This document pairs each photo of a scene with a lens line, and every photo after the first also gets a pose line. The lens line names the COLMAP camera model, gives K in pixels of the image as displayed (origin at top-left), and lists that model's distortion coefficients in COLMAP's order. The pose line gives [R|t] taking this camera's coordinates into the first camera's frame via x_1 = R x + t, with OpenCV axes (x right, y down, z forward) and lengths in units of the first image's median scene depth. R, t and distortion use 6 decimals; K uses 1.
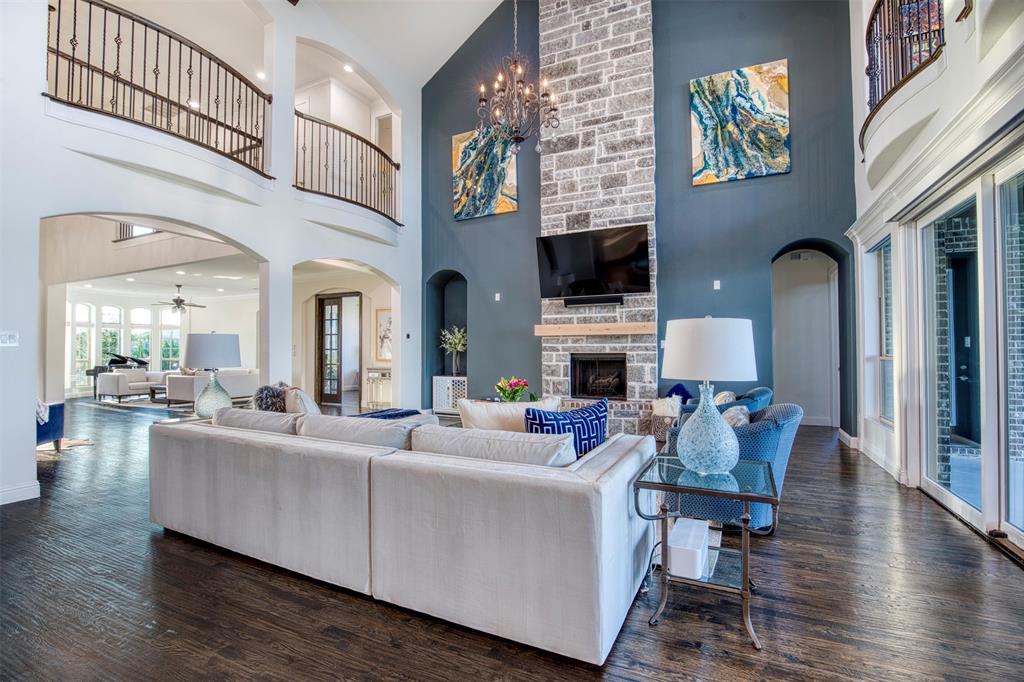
lens RADIAL K [[464.8, 0, 511.4], [0, 464.8, 339.7], [0, 0, 1]] dist [-0.031050, 0.001435]
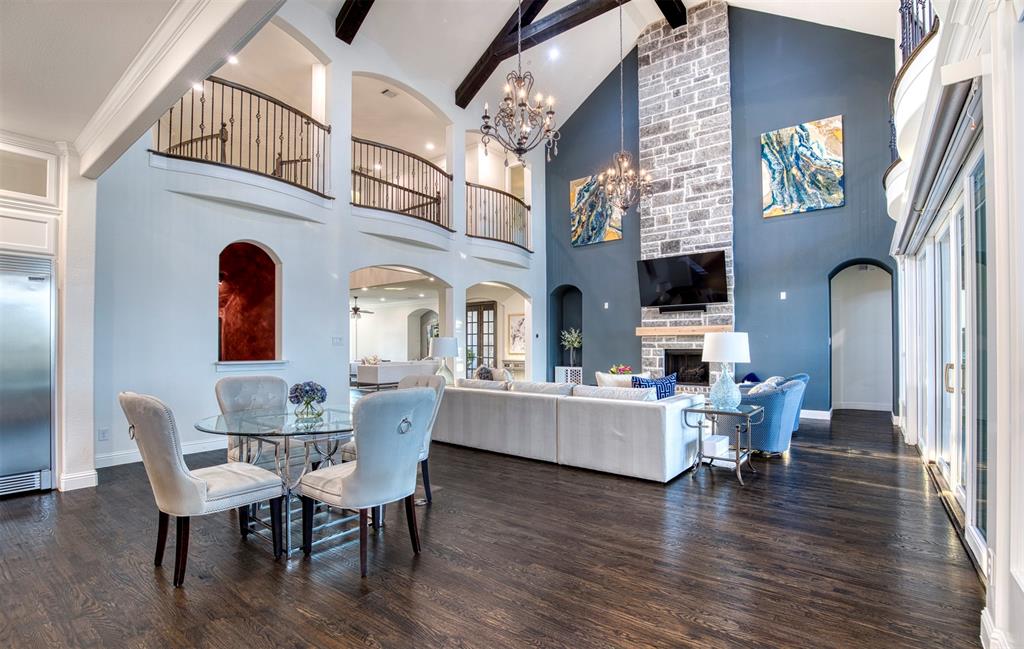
lens RADIAL K [[464.2, 0, 510.3], [0, 464.2, 339.3], [0, 0, 1]] dist [-0.030261, 0.000170]
pose [[0.977102, -0.002017, -0.212760, -0.019378], [0.003721, 0.999964, 0.007609, -0.009863], [0.212737, -0.008226, 0.977075, -0.367469]]
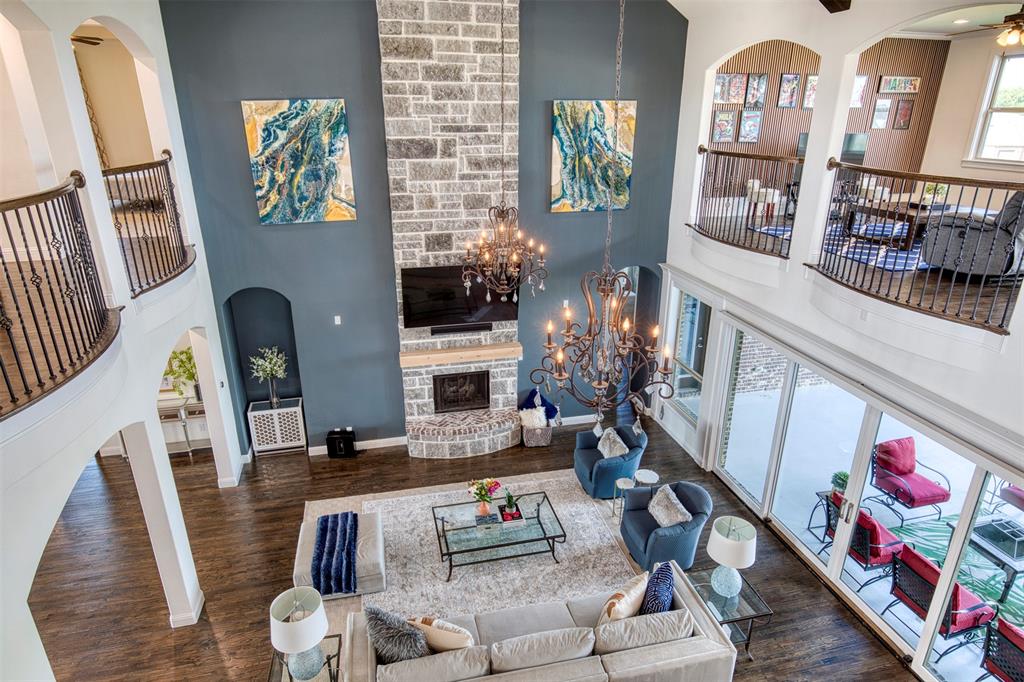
lens RADIAL K [[610.6, 0, 503.1], [0, 610.6, 339.6], [0, 0, 1]] dist [-0.005351, -0.002241]
pose [[0.776096, -0.222890, 0.589911, -0.521830], [-0.013474, 0.929379, 0.368881, -0.537487], [-0.630471, -0.294236, 0.718284, 0.006565]]
